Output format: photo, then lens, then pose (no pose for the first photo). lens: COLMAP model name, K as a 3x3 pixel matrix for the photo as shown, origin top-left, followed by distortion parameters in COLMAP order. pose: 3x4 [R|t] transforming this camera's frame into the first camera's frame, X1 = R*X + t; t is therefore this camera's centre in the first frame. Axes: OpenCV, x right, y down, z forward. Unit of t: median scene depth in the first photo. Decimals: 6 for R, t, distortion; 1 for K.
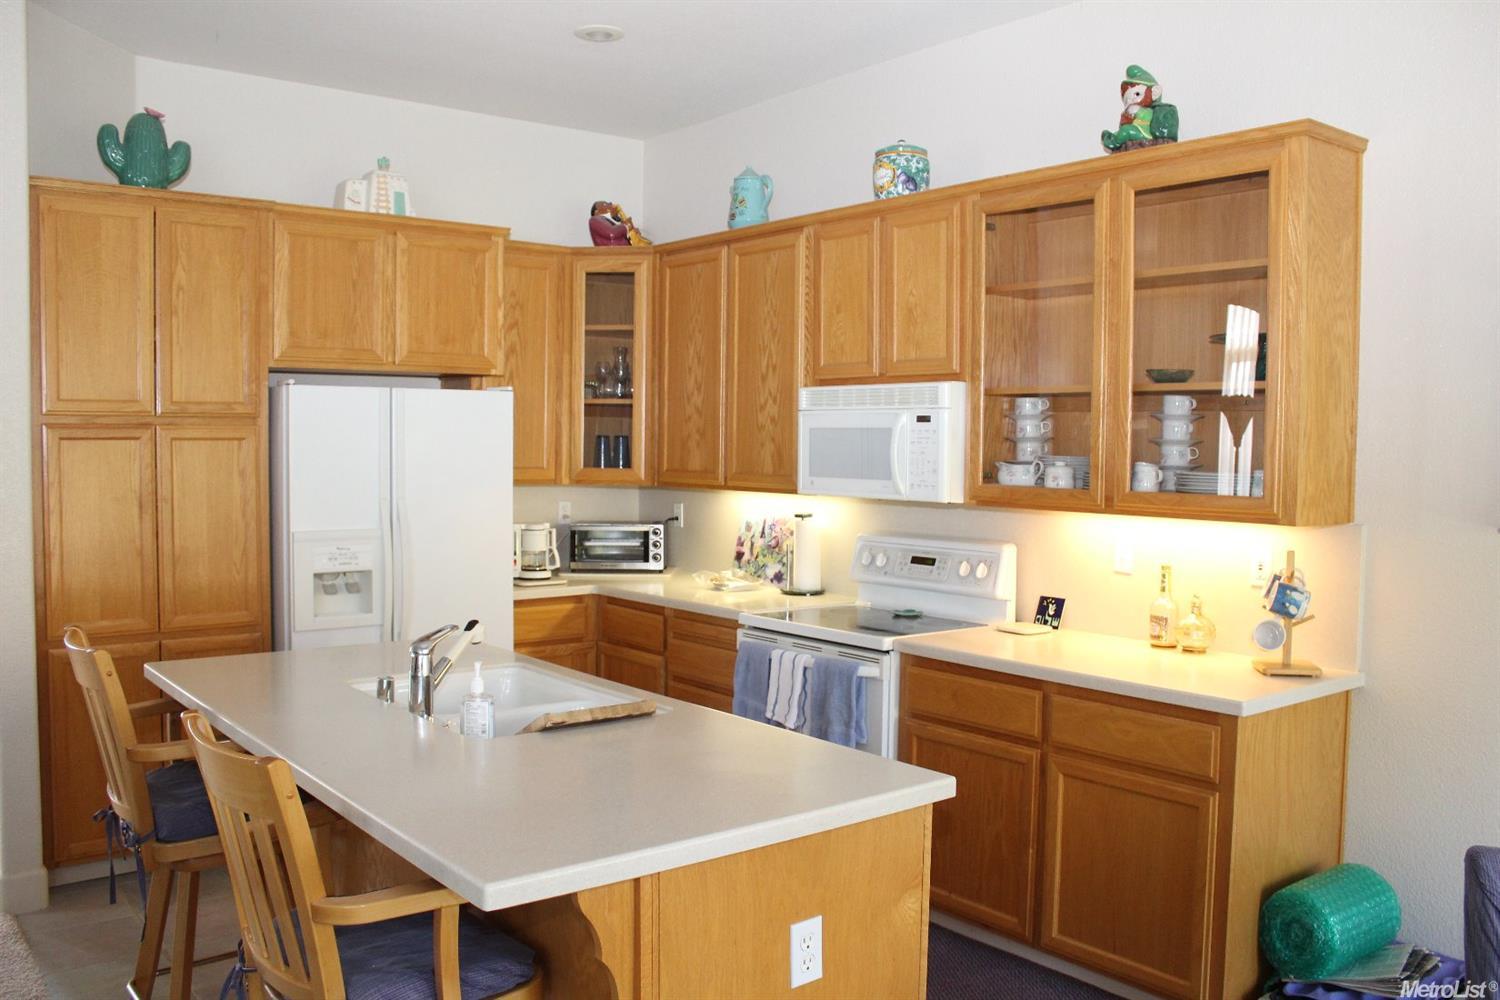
lens RADIAL K [[1261.0, 0, 750.0], [0, 1261.0, 500.0], [0, 0, 1]] dist [-0.169594, 0.154083]
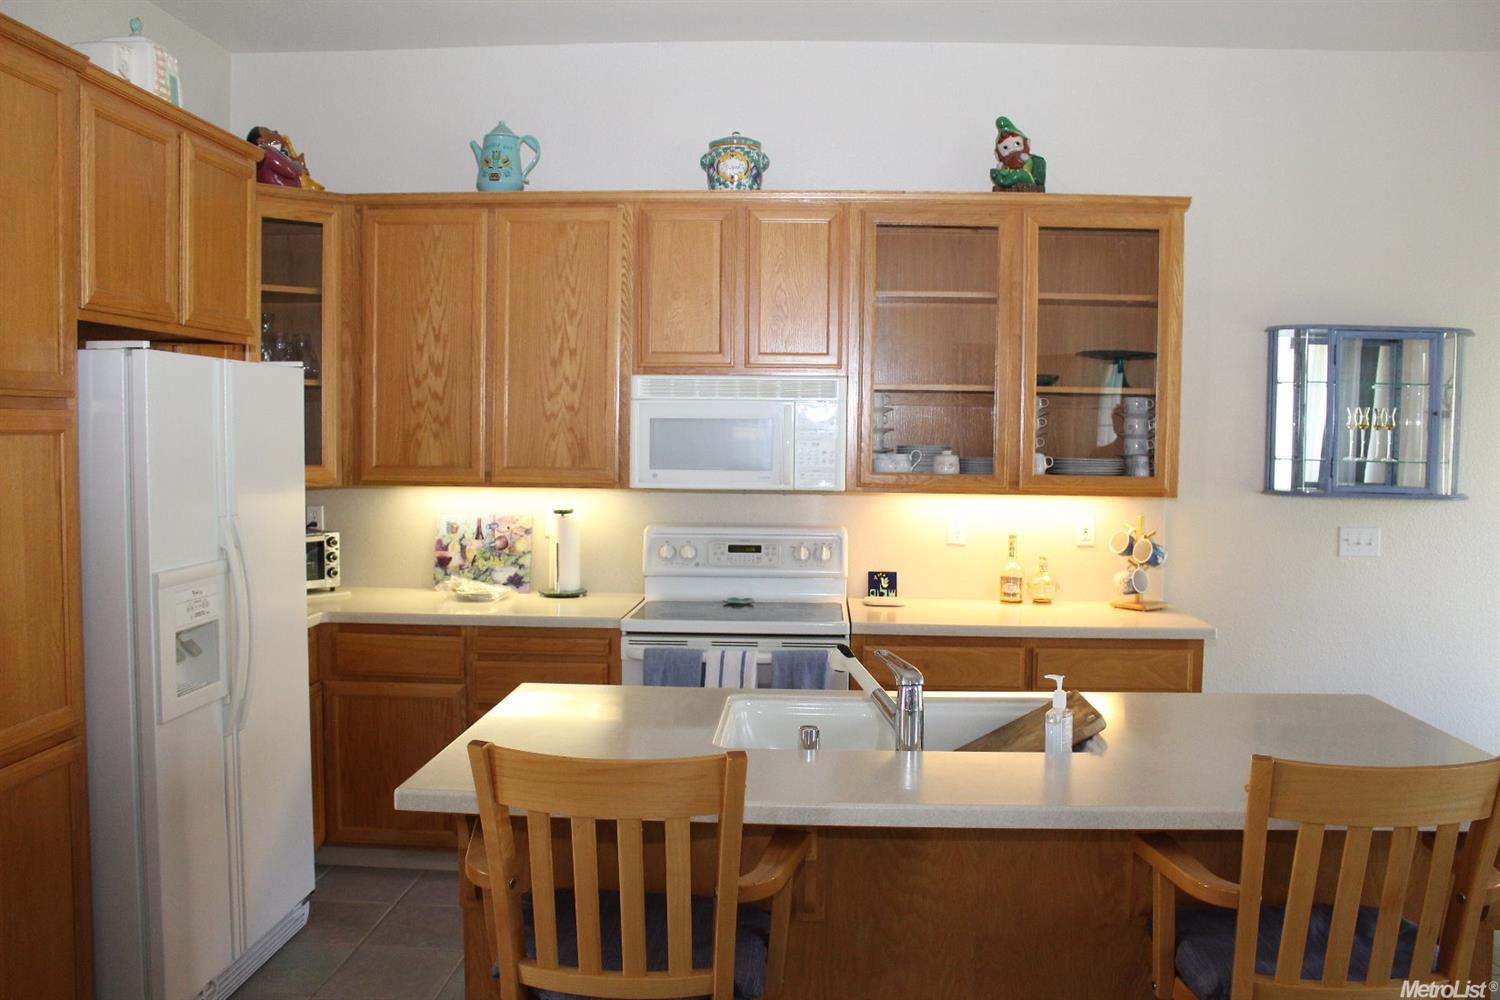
lens RADIAL K [[1261.0, 0, 750.0], [0, 1261.0, 500.0], [0, 0, 1]] dist [-0.169594, 0.154083]
pose [[0.657722, -0.043386, 0.752011, -0.585127], [0.031106, 0.999053, 0.030433, -0.020718], [-0.752619, 0.003376, 0.658448, 0.300450]]
